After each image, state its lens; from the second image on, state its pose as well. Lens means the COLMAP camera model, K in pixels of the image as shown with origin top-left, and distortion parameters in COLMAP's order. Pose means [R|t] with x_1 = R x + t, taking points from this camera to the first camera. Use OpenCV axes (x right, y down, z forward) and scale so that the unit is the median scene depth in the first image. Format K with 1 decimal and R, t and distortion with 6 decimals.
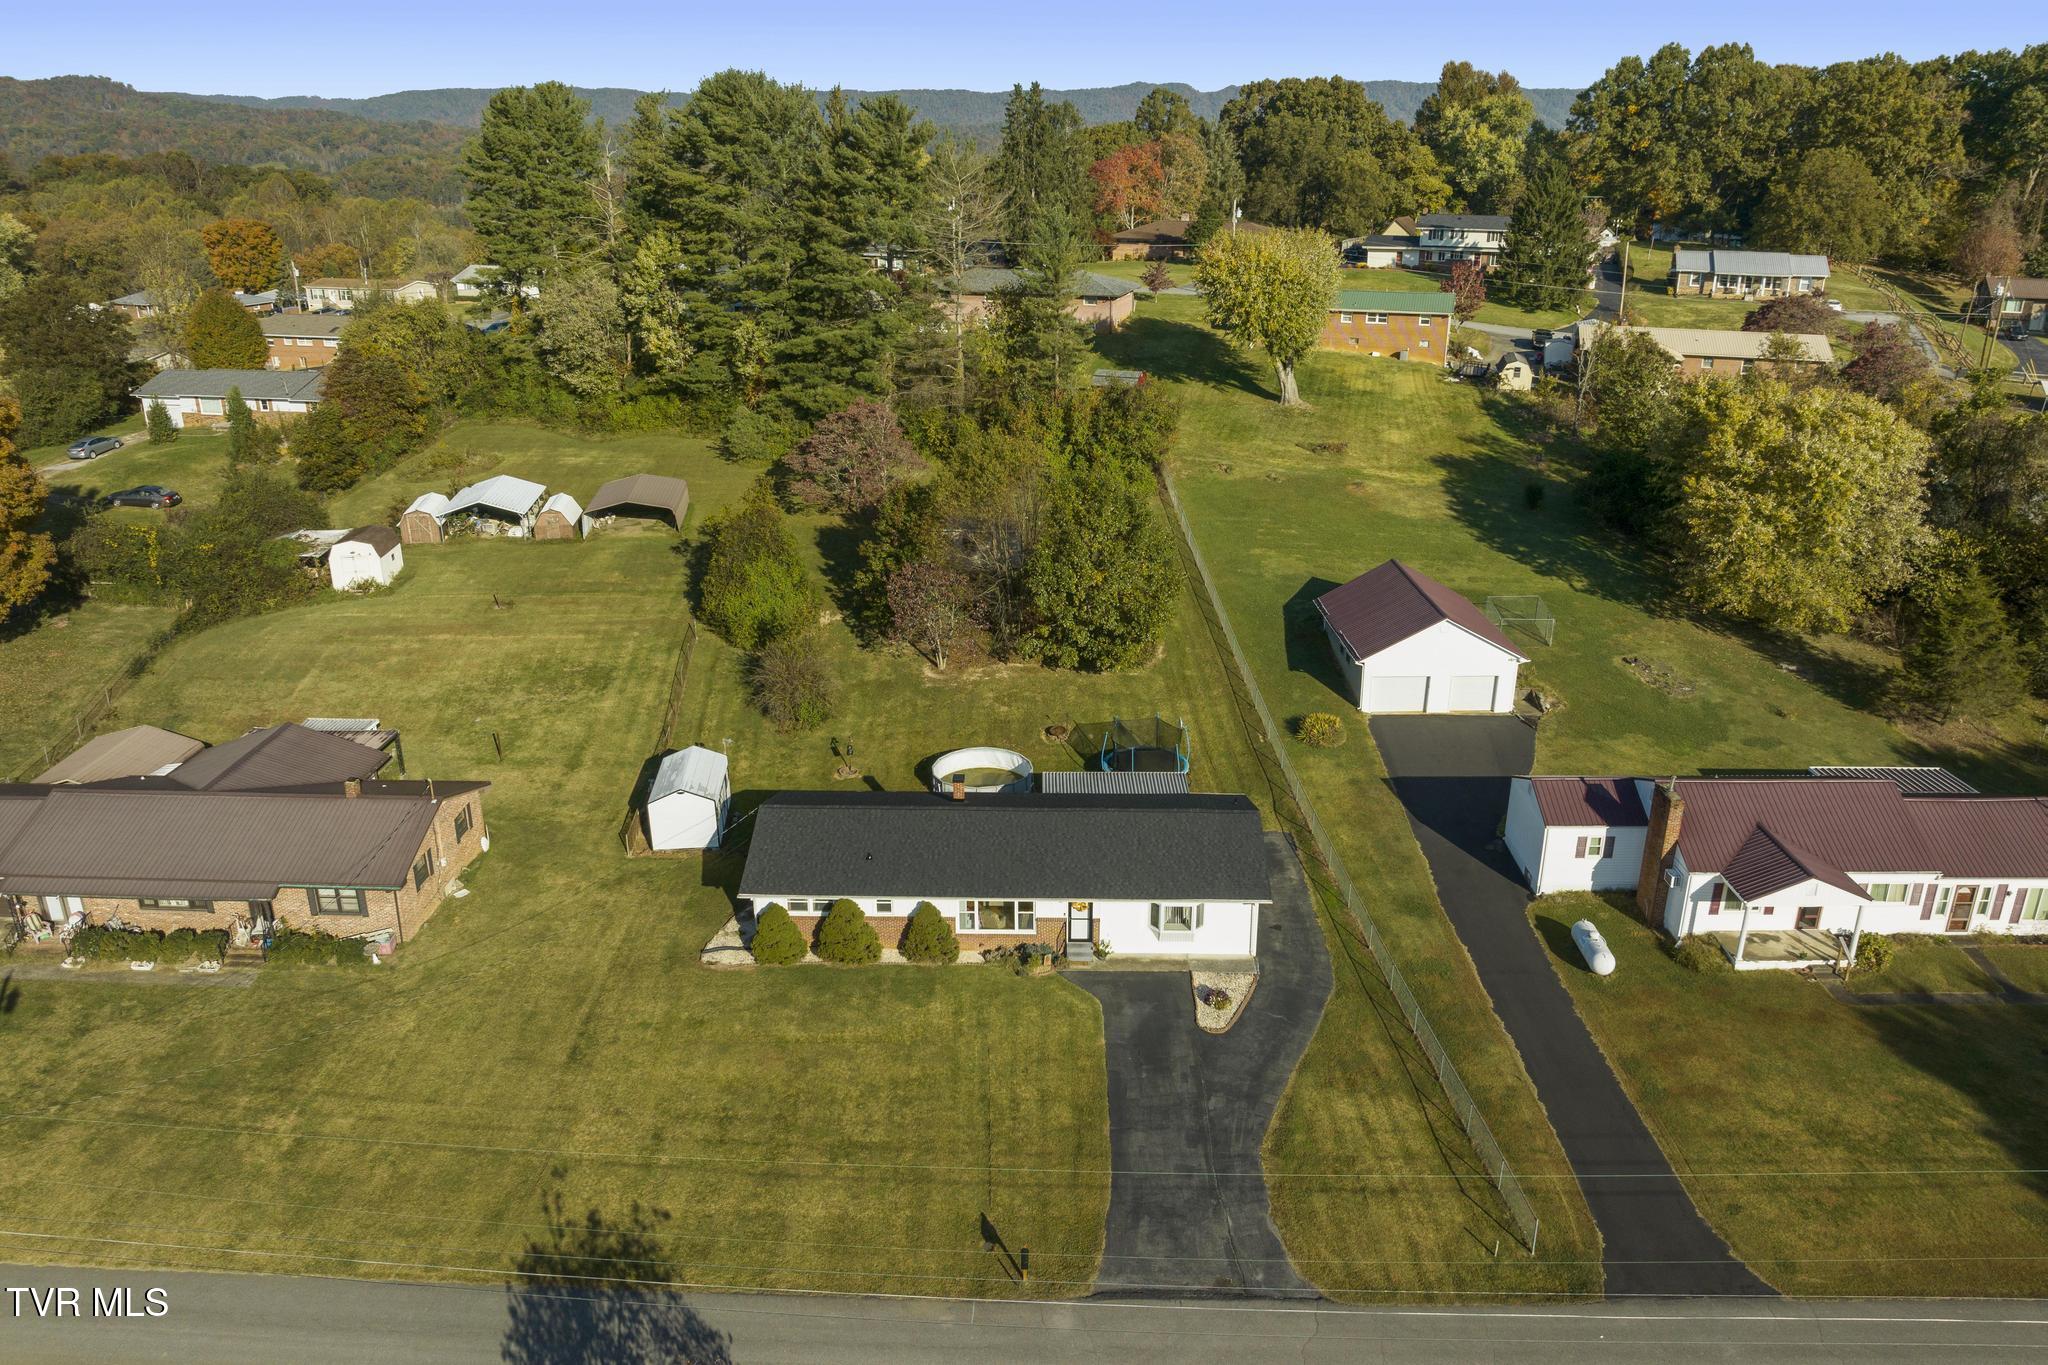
lens RADIAL K [[1438.4, 0, 1038.6], [0, 1438.4, 648.3], [0, 0, 1]] dist [-0.039803, 0.007582]
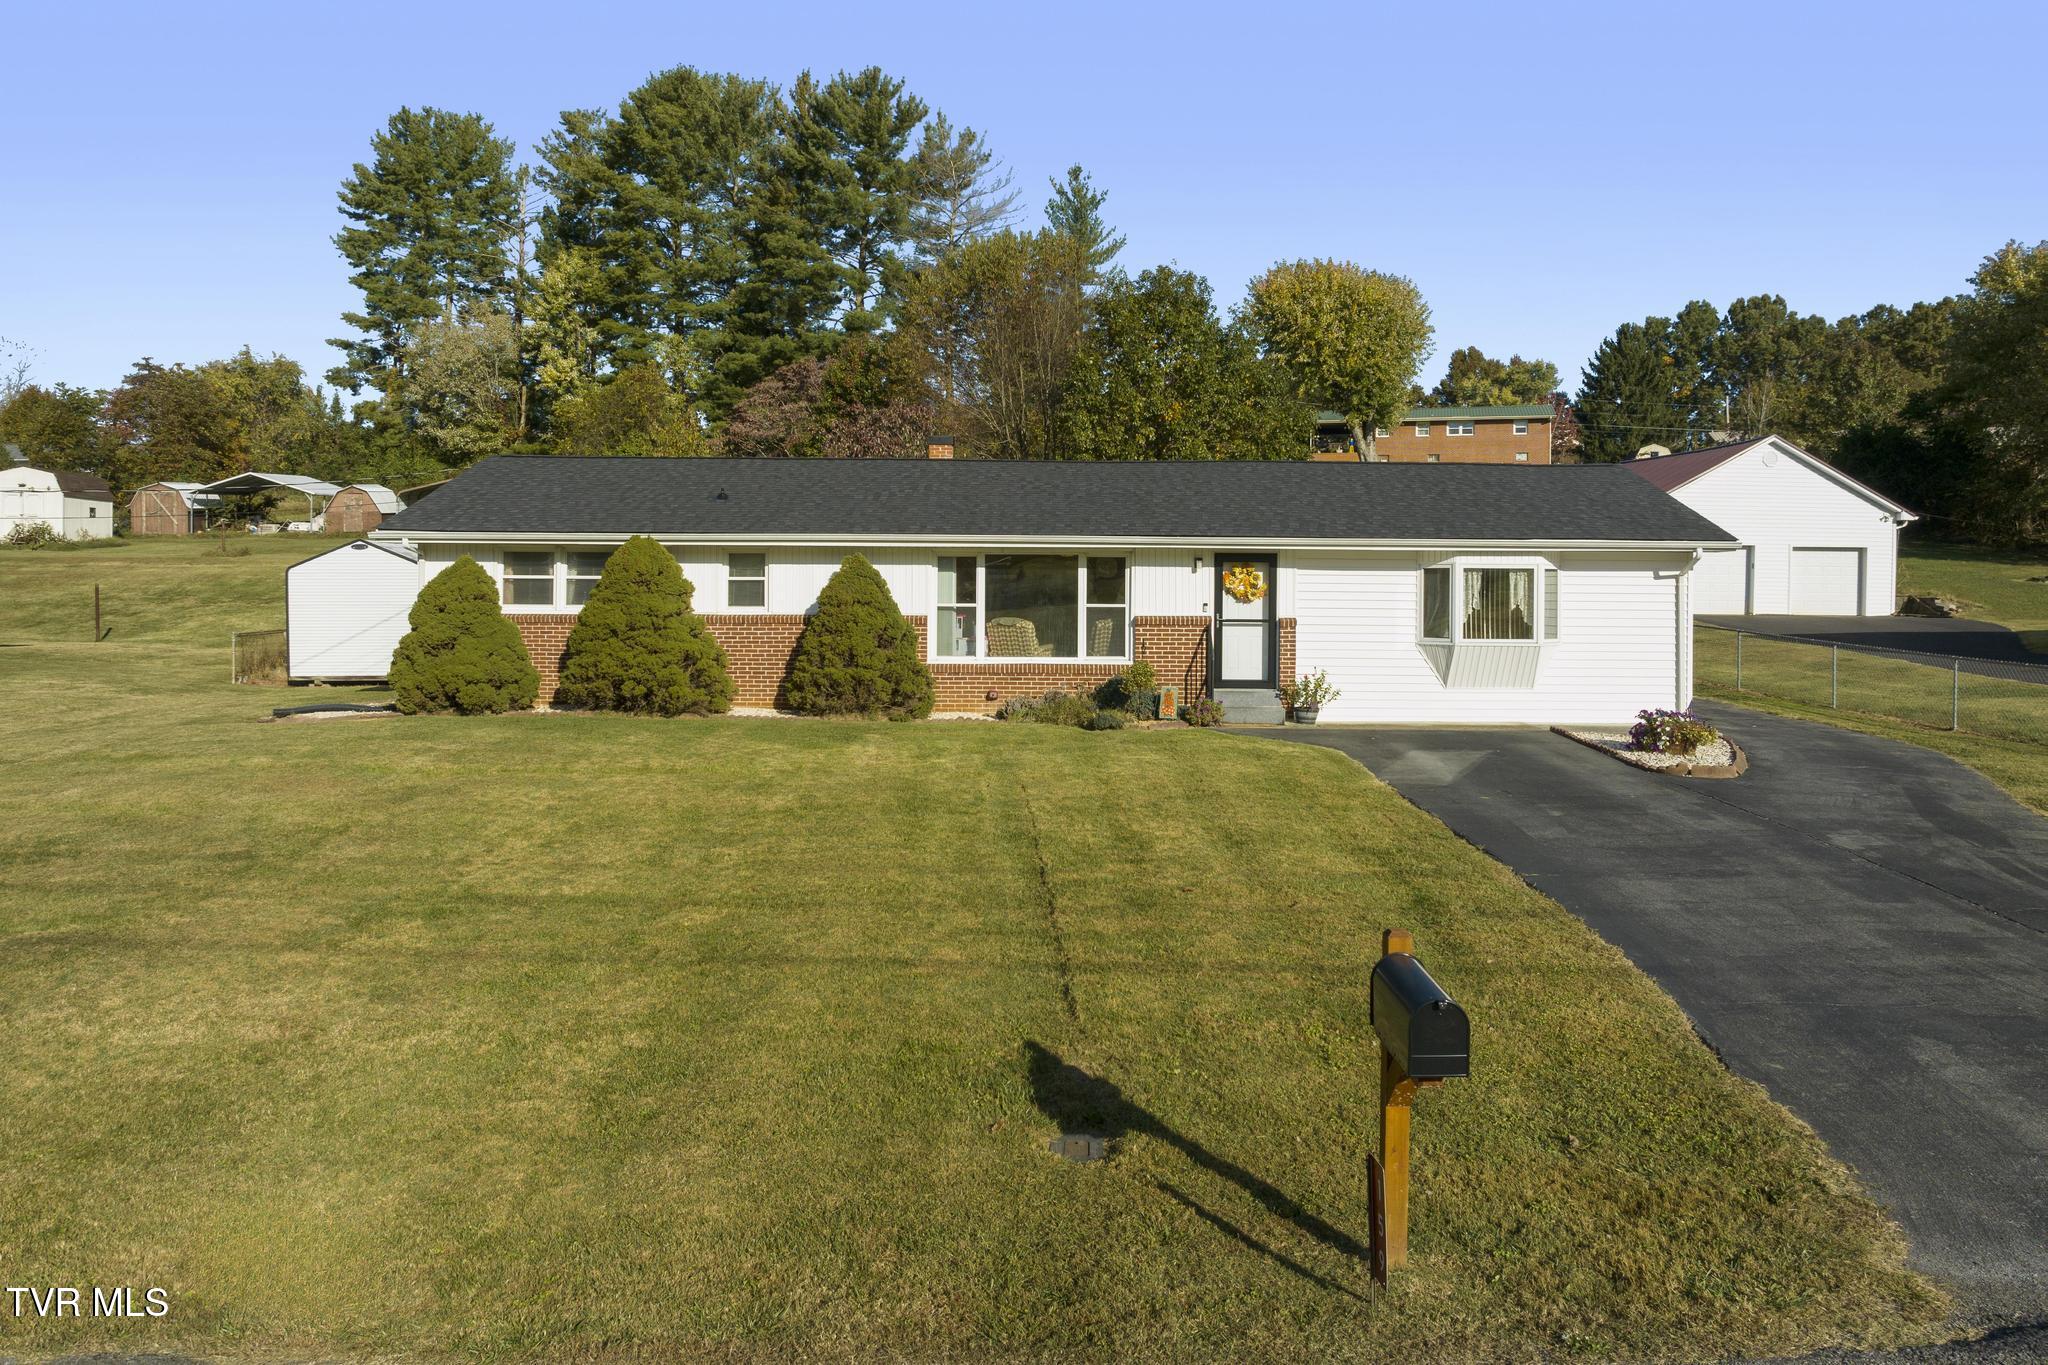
lens RADIAL K [[1438.4, 0, 1036.1], [0, 1438.4, 600.4], [0, 0, 1]] dist [-0.039803, 0.007582]
pose [[0.999923, 0.005222, 0.011239, -0.023420], [-0.001175, 0.942767, -0.333449, 0.226422], [-0.012337, 0.333410, 0.942701, 0.452467]]
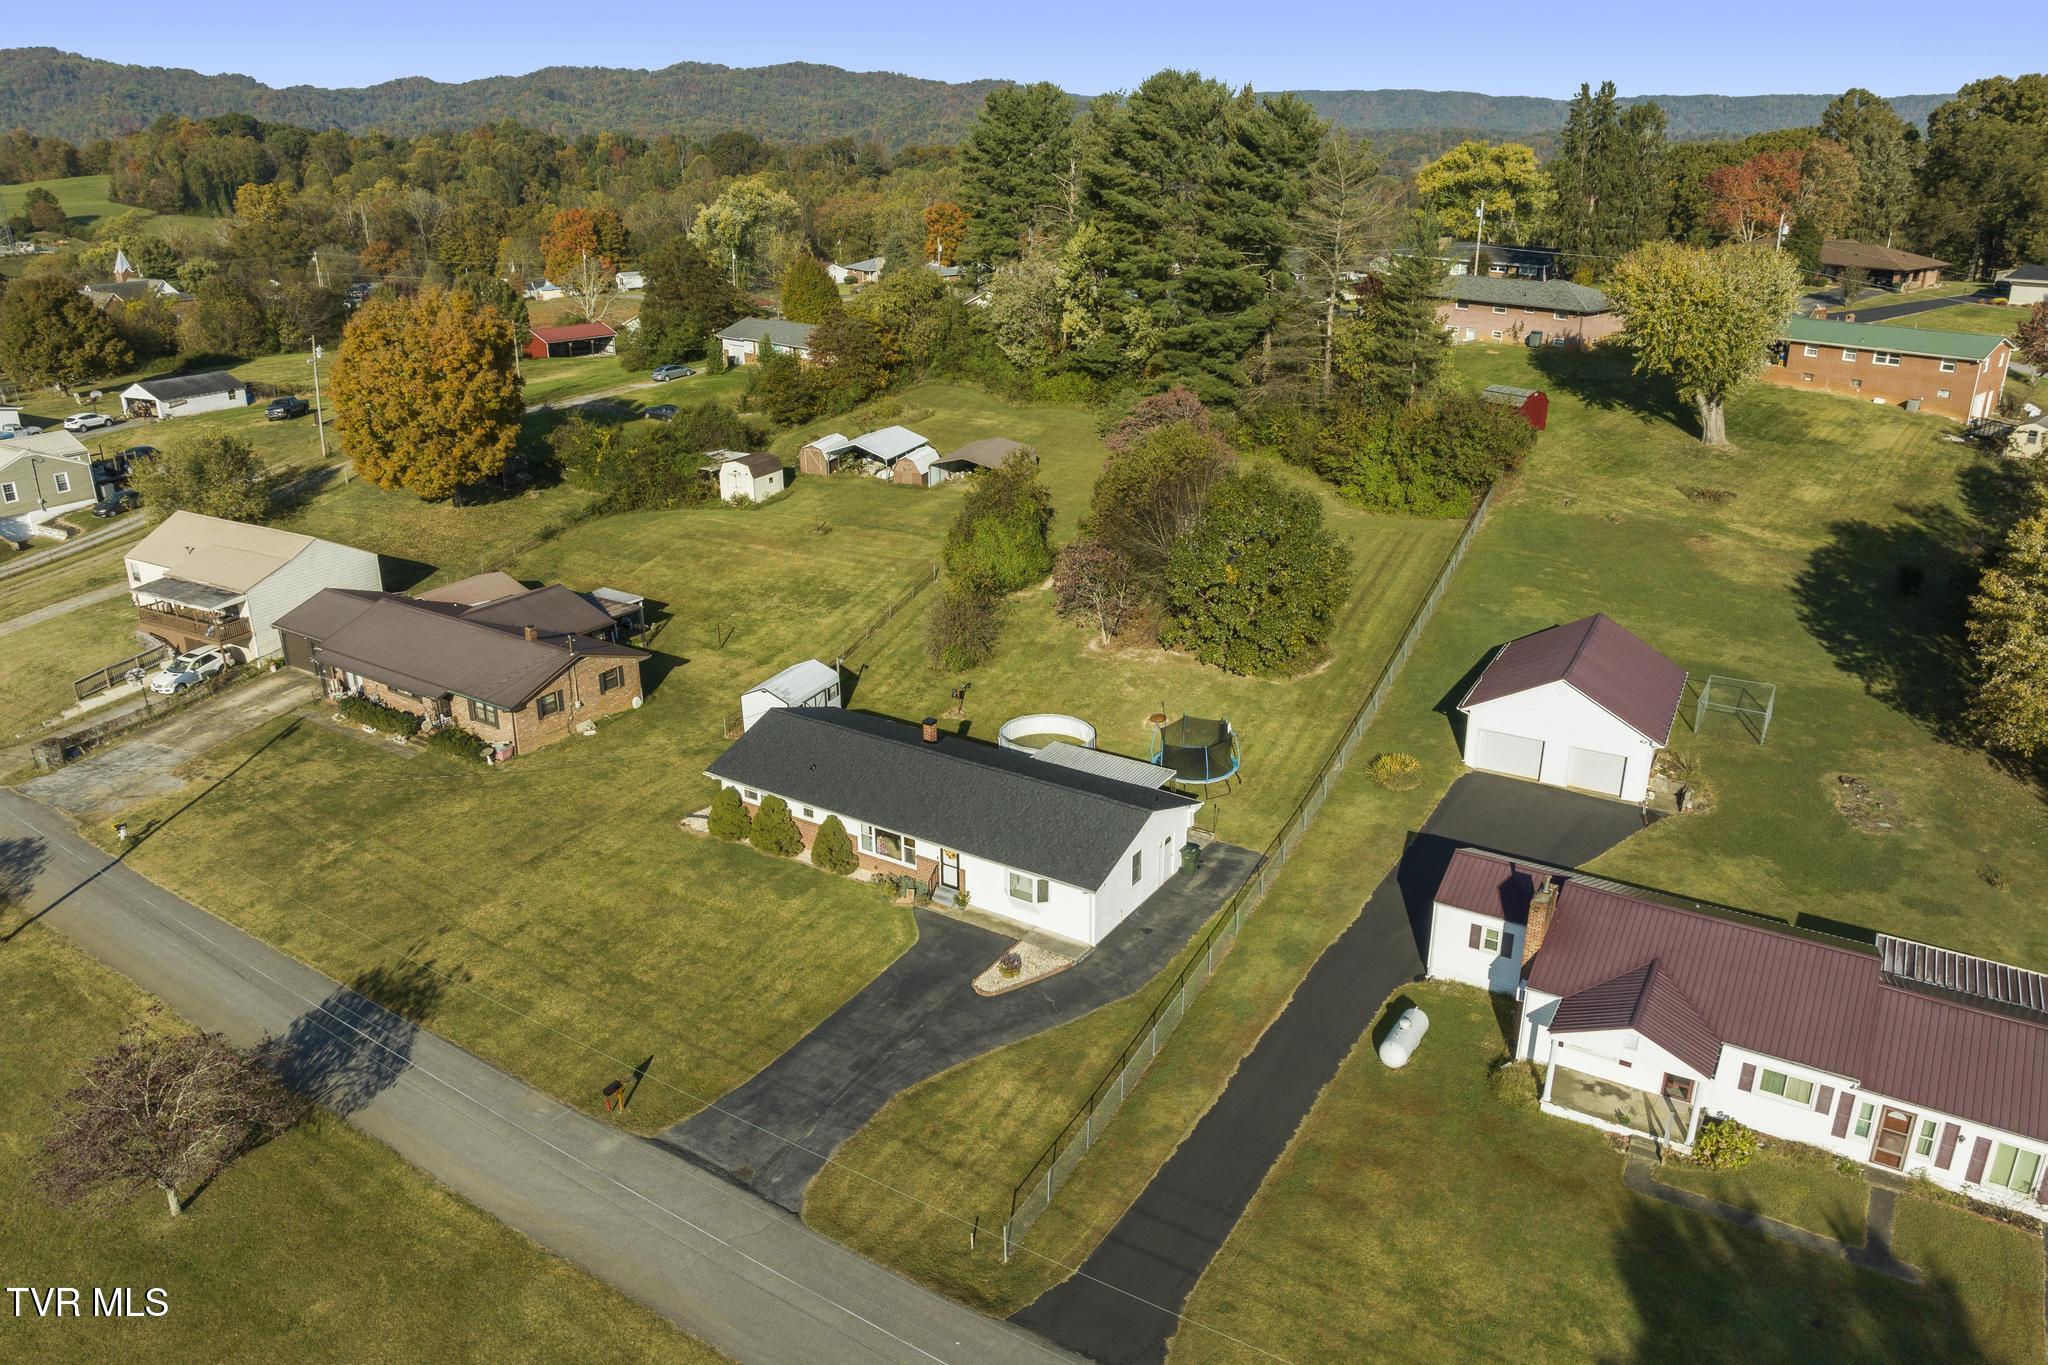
lens RADIAL K [[1438.4, 0, 1039.6], [0, 1438.4, 655.8], [0, 0, 1]] dist [-0.039803, 0.007582]
pose [[0.856907, 0.177531, -0.483935, 0.411941], [-0.176442, 0.983129, 0.048232, -0.019527], [0.484333, 0.044056, 0.873774, 0.070365]]
